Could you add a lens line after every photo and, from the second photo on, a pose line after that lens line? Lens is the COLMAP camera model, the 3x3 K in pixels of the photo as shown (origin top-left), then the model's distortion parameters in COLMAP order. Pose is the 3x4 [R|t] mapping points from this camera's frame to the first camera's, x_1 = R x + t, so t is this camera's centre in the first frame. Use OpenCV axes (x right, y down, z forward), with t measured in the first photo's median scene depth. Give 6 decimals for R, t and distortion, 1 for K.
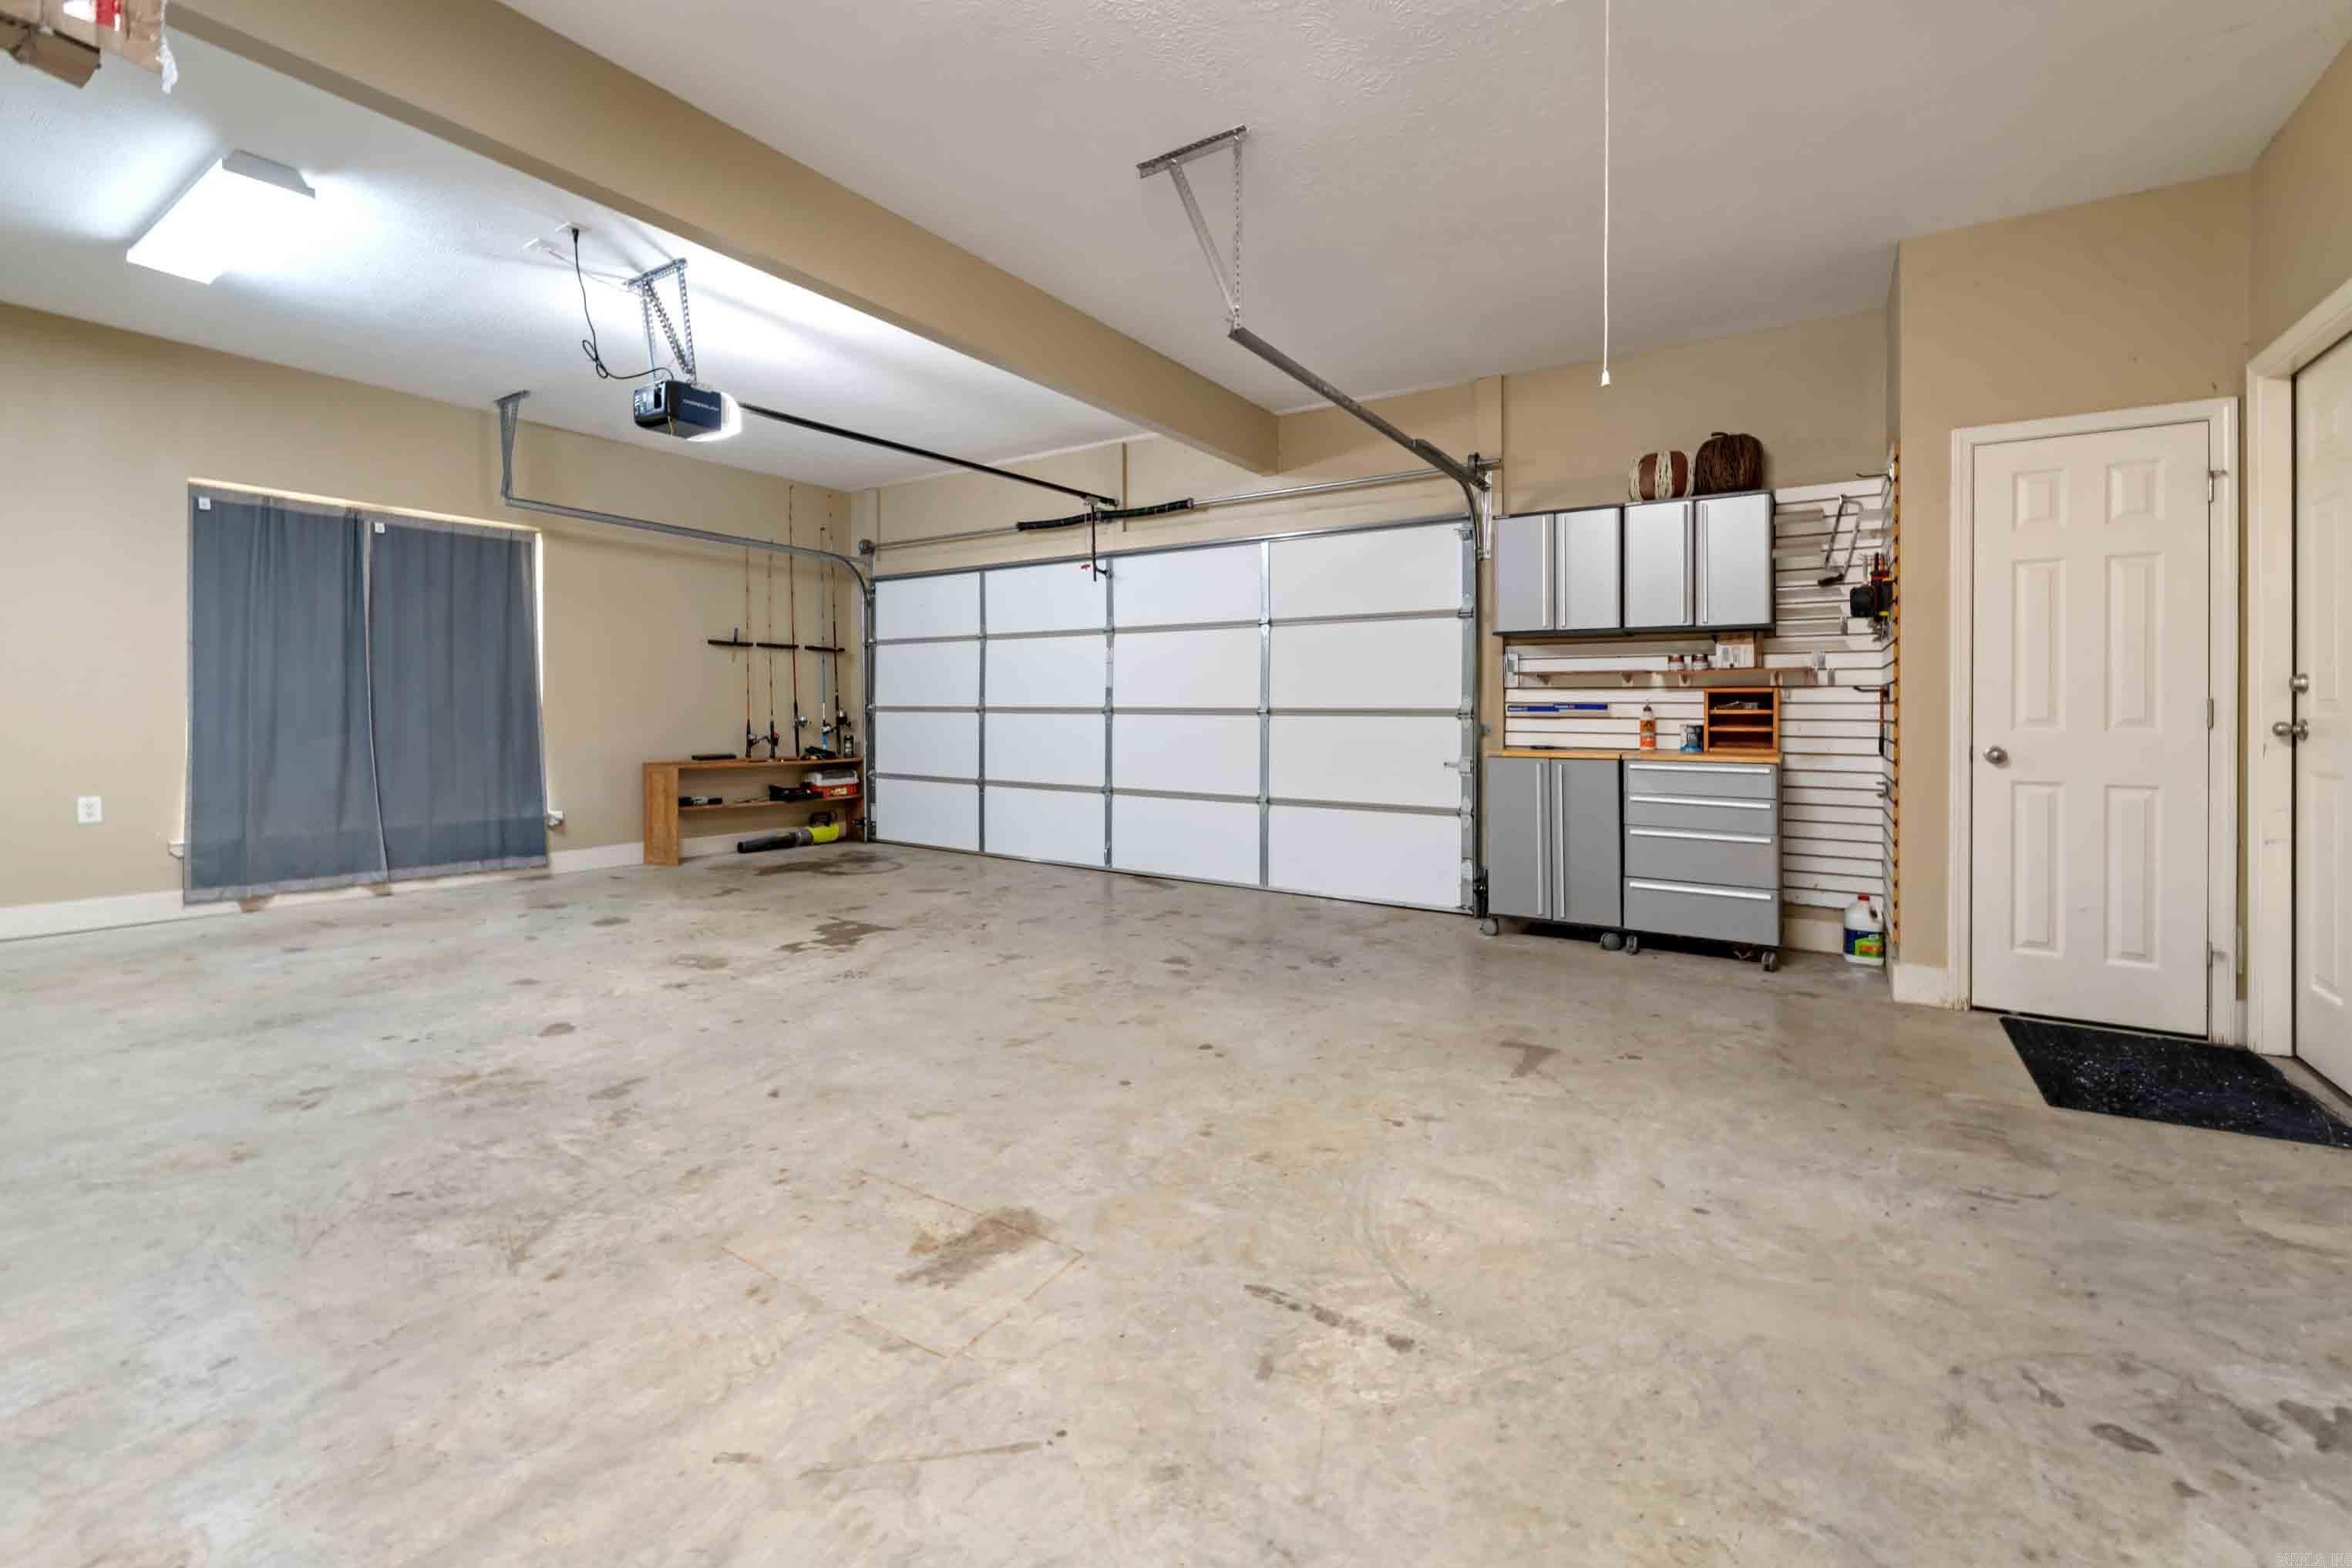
lens RADIAL K [[989.3, 0, 1175.5], [0, 989.3, 704.9], [0, 0, 1]] dist [0.001776, -0.000066]
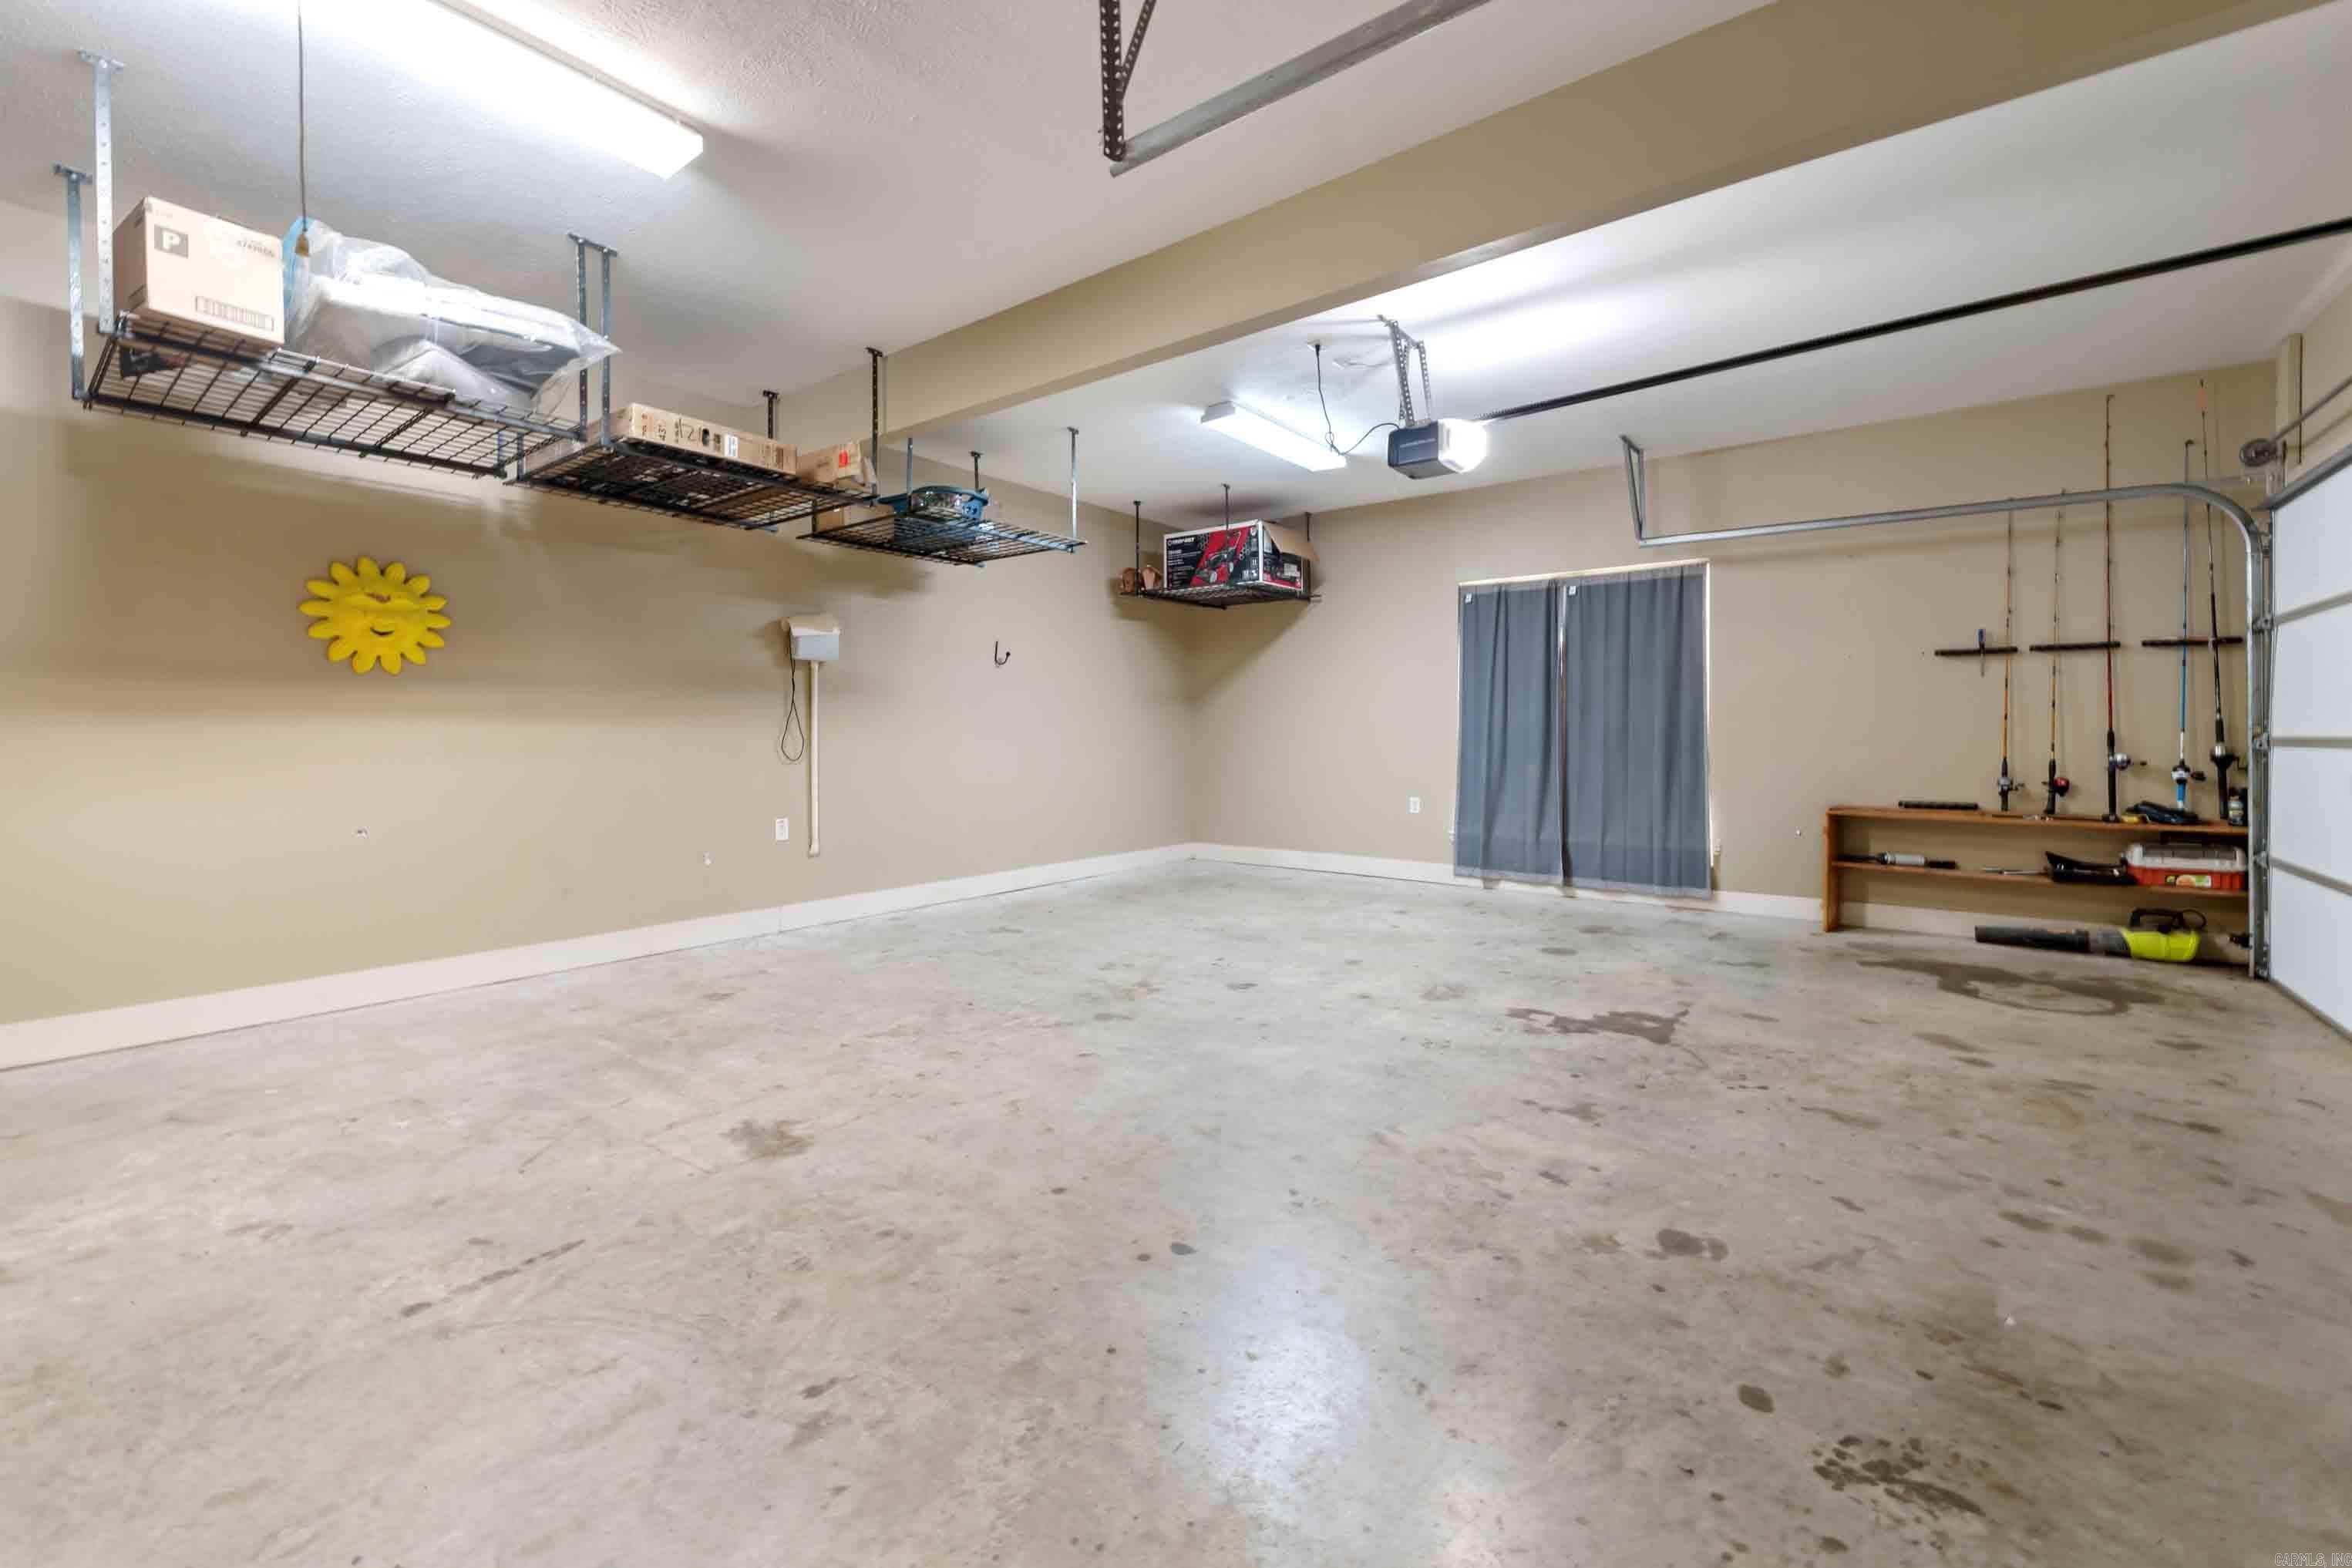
lens RADIAL K [[950.3, 0, 1166.0], [0, 950.3, 758.0], [0, 0, 1]] dist [0.009838, -0.005297]
pose [[-0.066492, 0.016654, -0.997648, 0.420953], [0.003237, 0.999859, 0.016475, 0.003305], [0.997782, -0.002134, -0.066537, 0.654393]]
